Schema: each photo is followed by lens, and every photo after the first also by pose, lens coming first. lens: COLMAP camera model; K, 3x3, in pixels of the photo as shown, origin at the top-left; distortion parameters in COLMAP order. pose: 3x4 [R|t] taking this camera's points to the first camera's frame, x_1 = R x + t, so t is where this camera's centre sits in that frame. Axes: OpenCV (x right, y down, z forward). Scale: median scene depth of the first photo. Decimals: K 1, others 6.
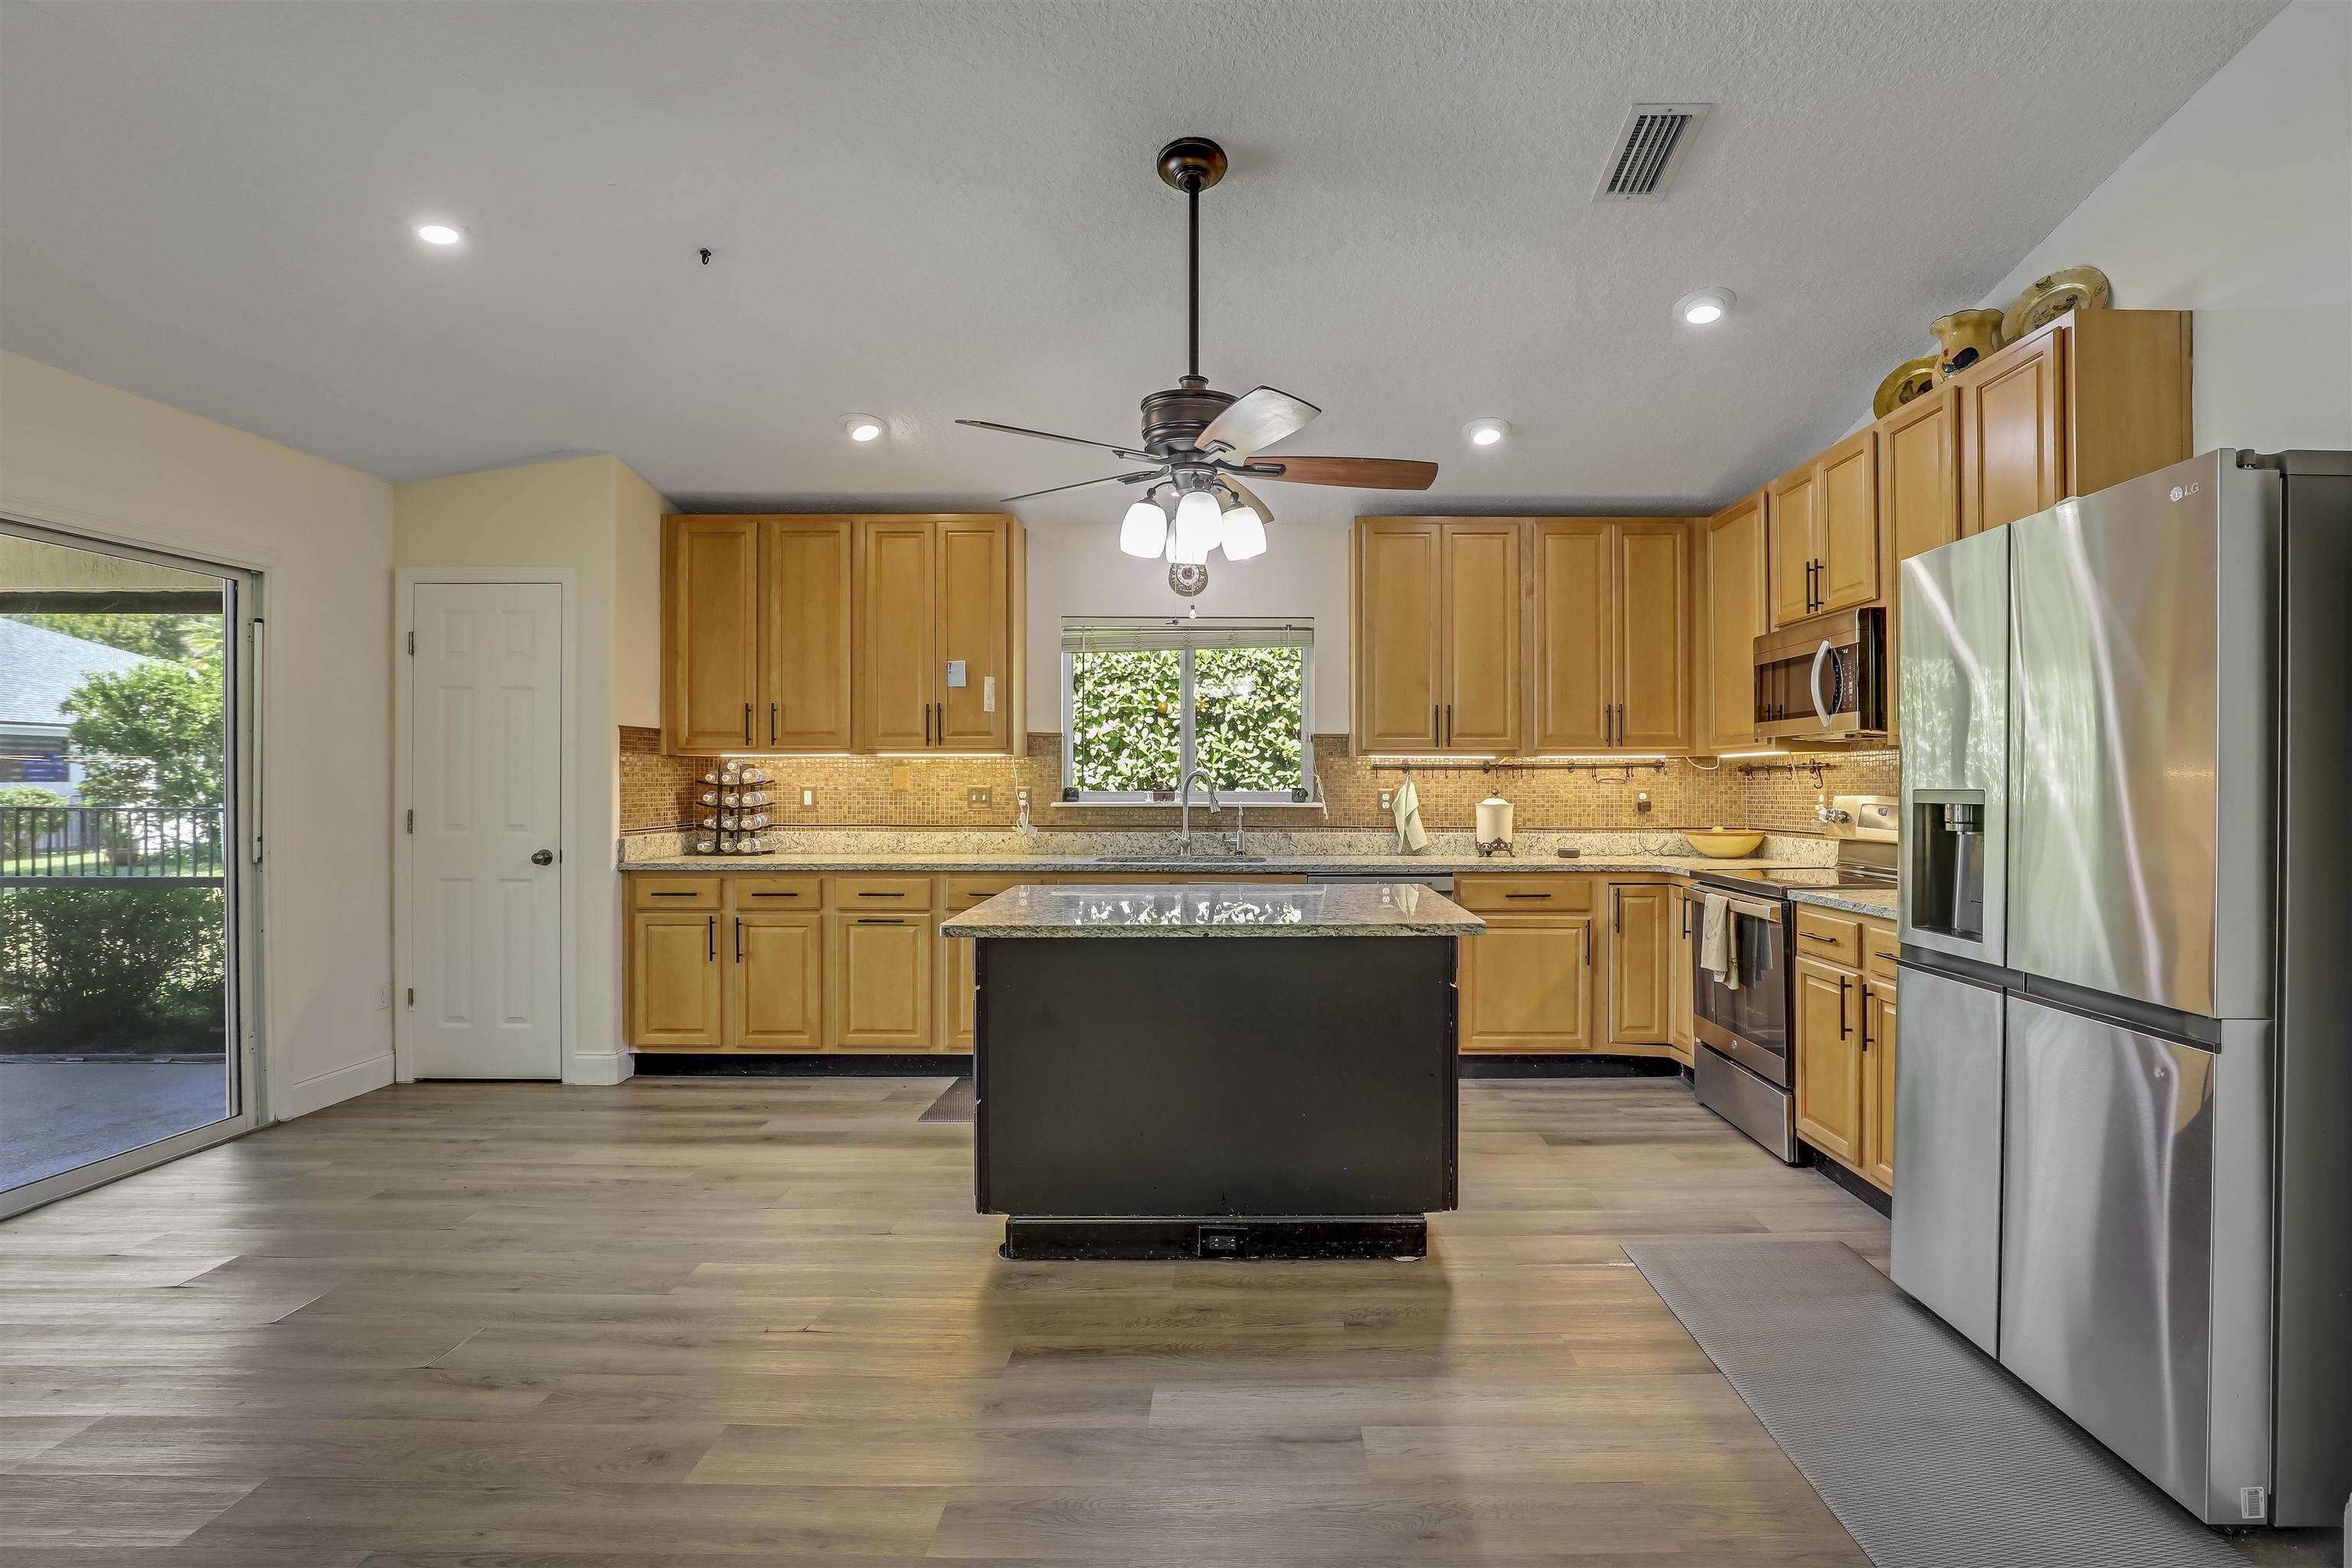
lens RADIAL K [[1113.4, 0, 1258.6], [0, 1113.4, 782.5], [0, 0, 1]] dist [-0.024766, 0.000334]
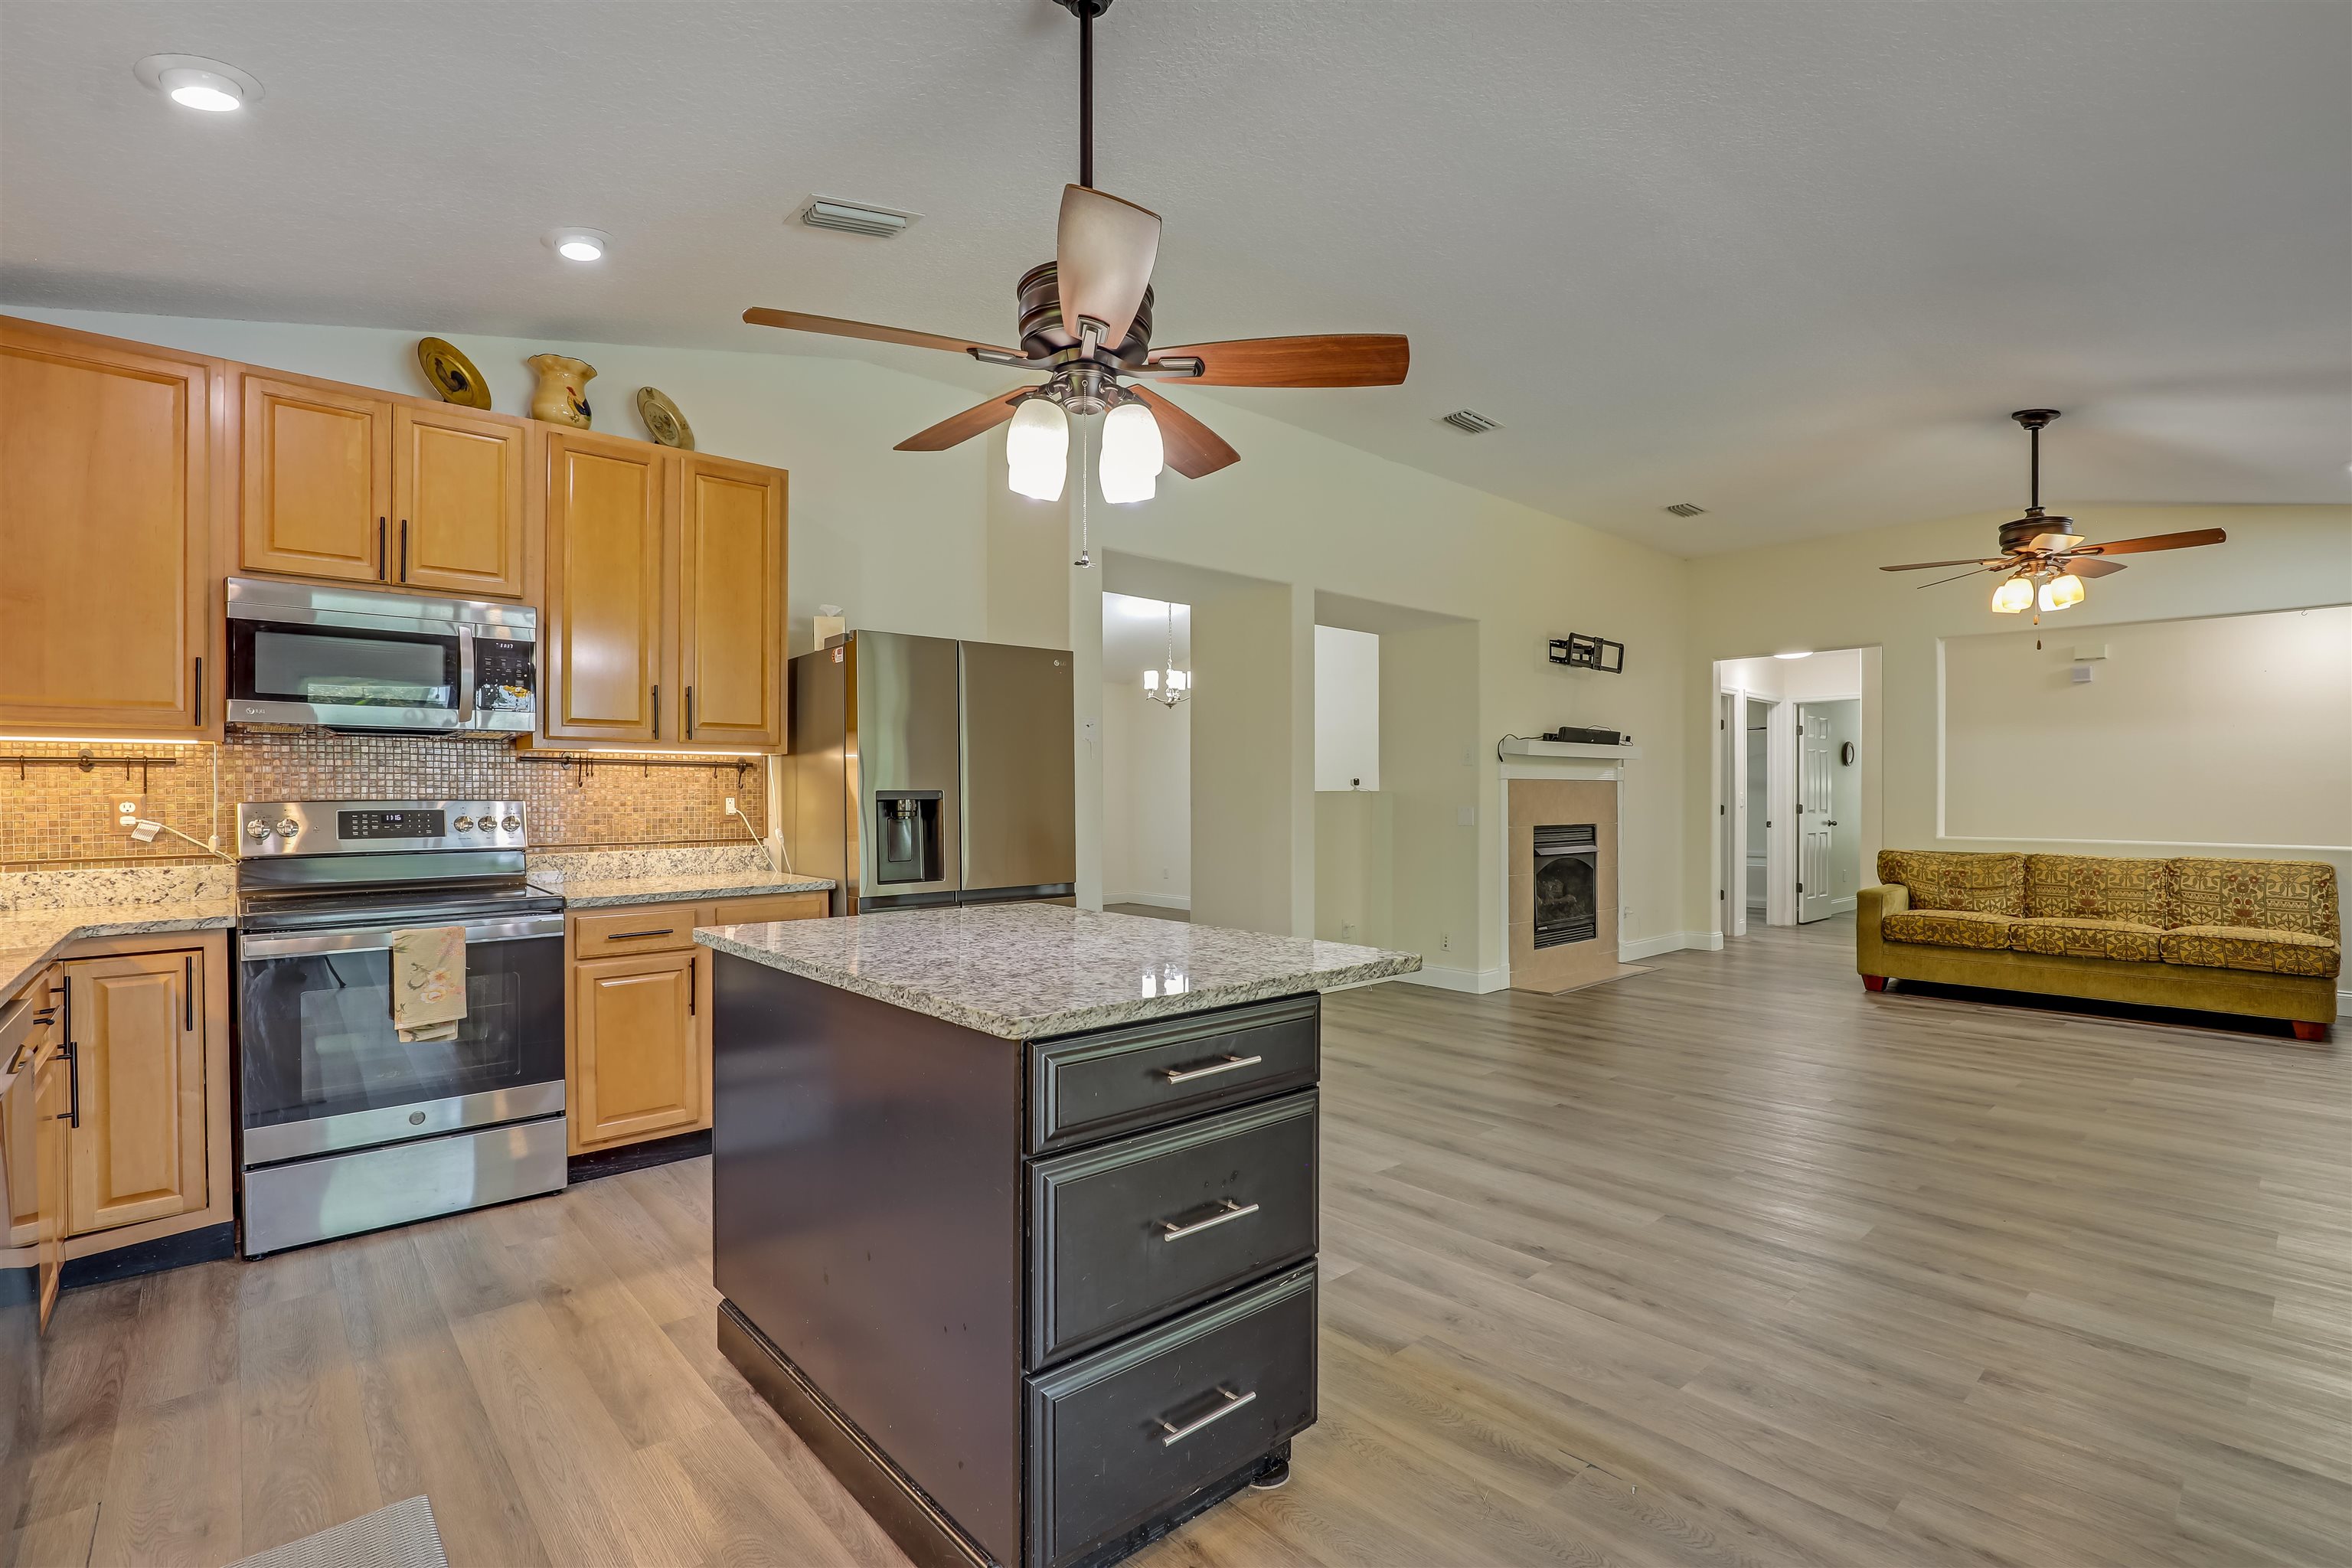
lens RADIAL K [[1078.2, 0, 1197.8], [0, 1078.2, 792.6], [0, 0, 1]] dist [-0.020337, 0.000712]
pose [[-0.665826, 0.000780, 0.746107, -0.387306], [0.001572, 0.999999, 0.000356, 0.005013], [-0.746106, 0.001410, -0.665826, 0.833710]]
